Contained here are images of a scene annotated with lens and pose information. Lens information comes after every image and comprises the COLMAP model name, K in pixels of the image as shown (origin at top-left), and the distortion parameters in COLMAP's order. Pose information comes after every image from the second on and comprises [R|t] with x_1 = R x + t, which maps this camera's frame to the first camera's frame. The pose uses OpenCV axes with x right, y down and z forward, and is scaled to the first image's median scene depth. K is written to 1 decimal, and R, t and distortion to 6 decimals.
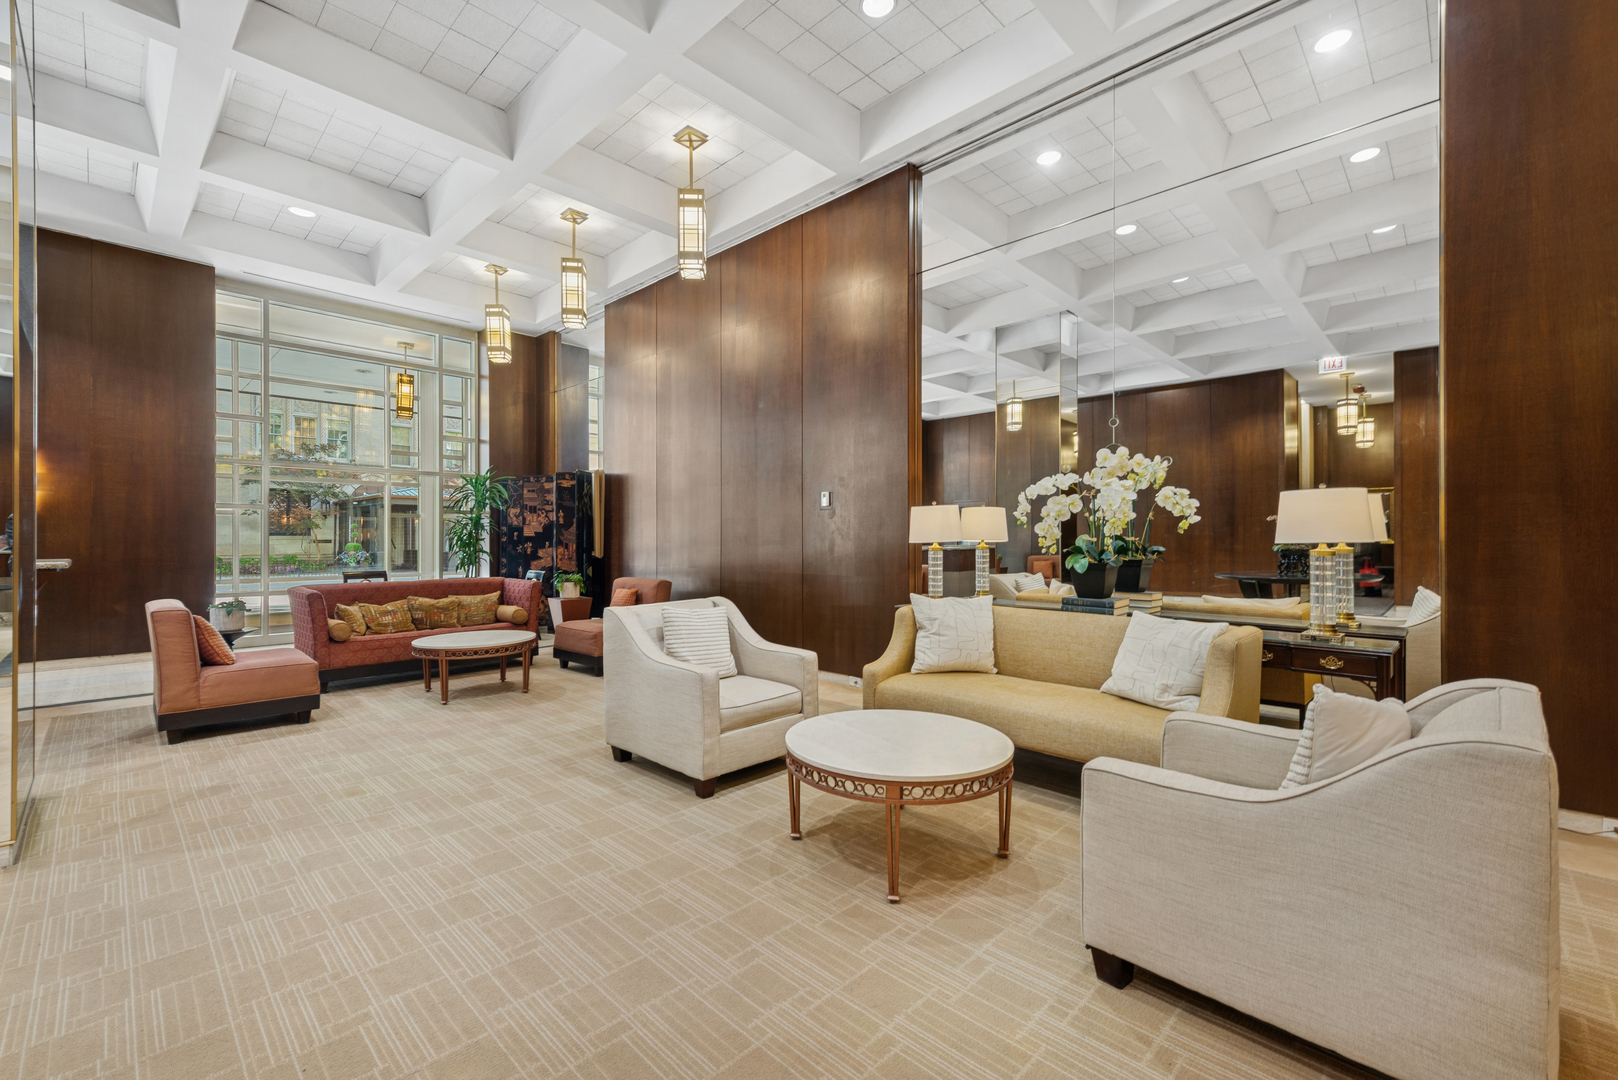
lens RADIAL K [[698.9, 0, 810.7], [0, 698.9, 529.3], [0, 0, 1]] dist [0.007404, -0.001152]
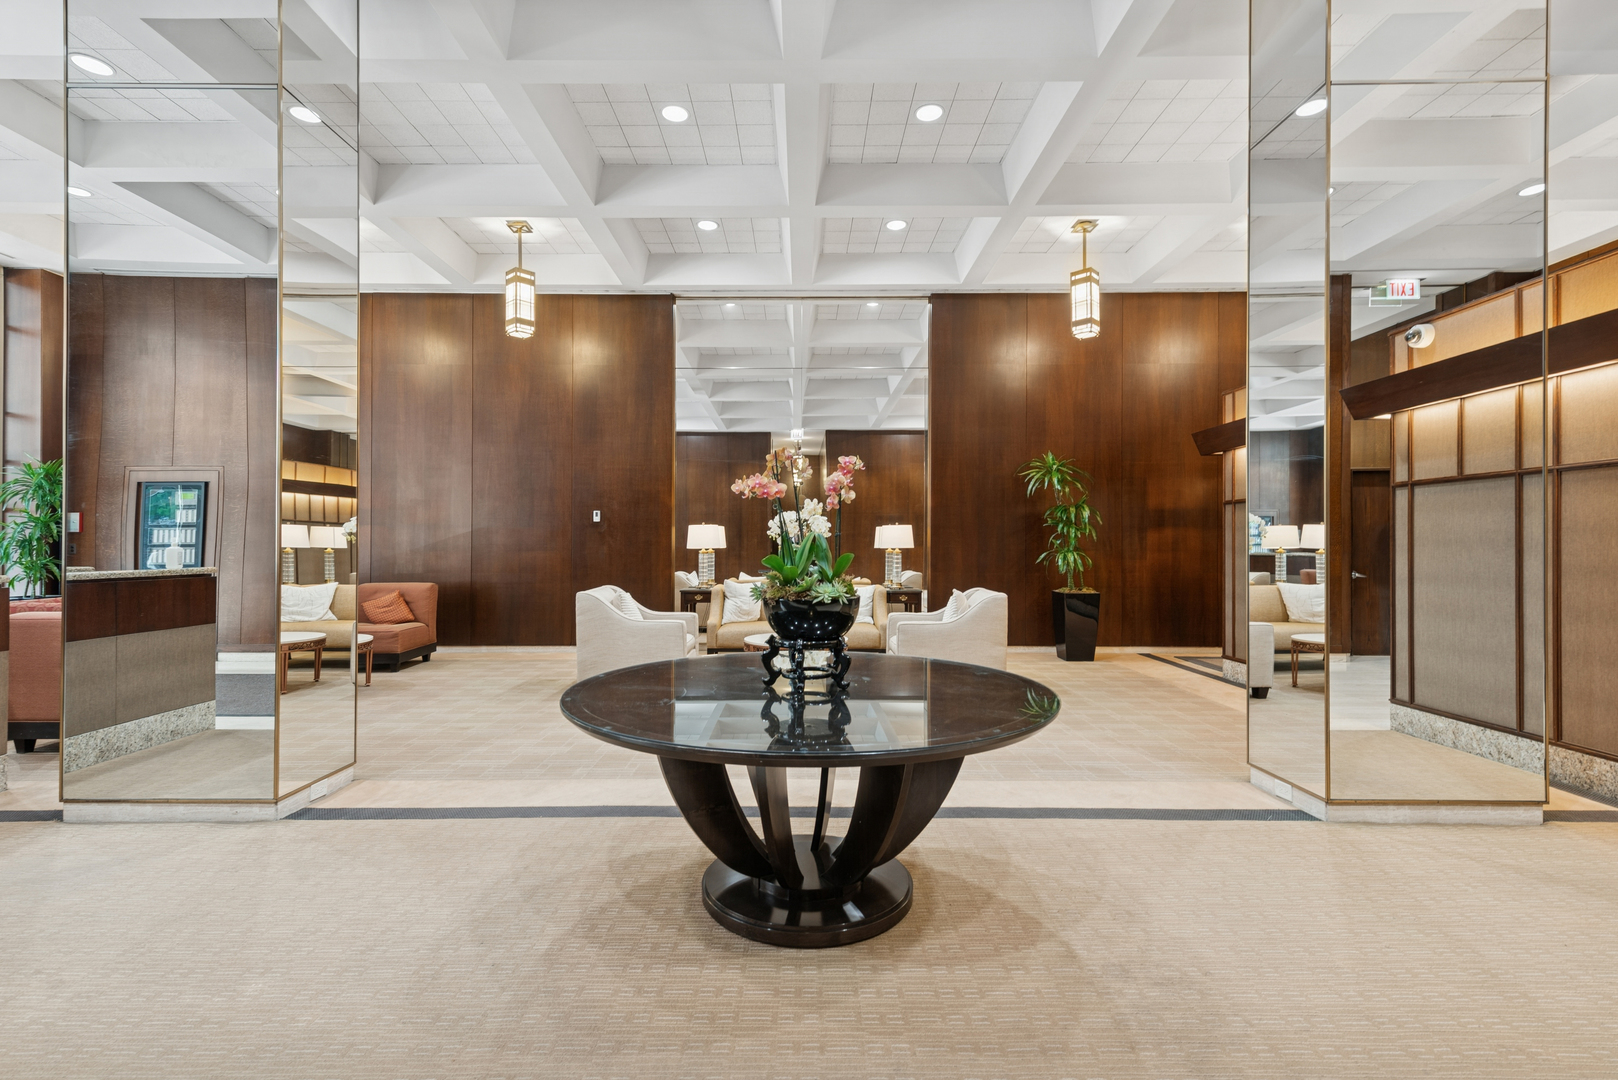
lens RADIAL K [[702.4, 0, 810.8], [0, 702.4, 543.8], [0, 0, 1]] dist [0.008520, -0.000367]
pose [[0.720821, 0.003552, 0.693112, -0.776341], [-0.008711, 0.999954, 0.003935, 0.001185], [-0.693067, -0.008874, 0.720819, -0.329583]]
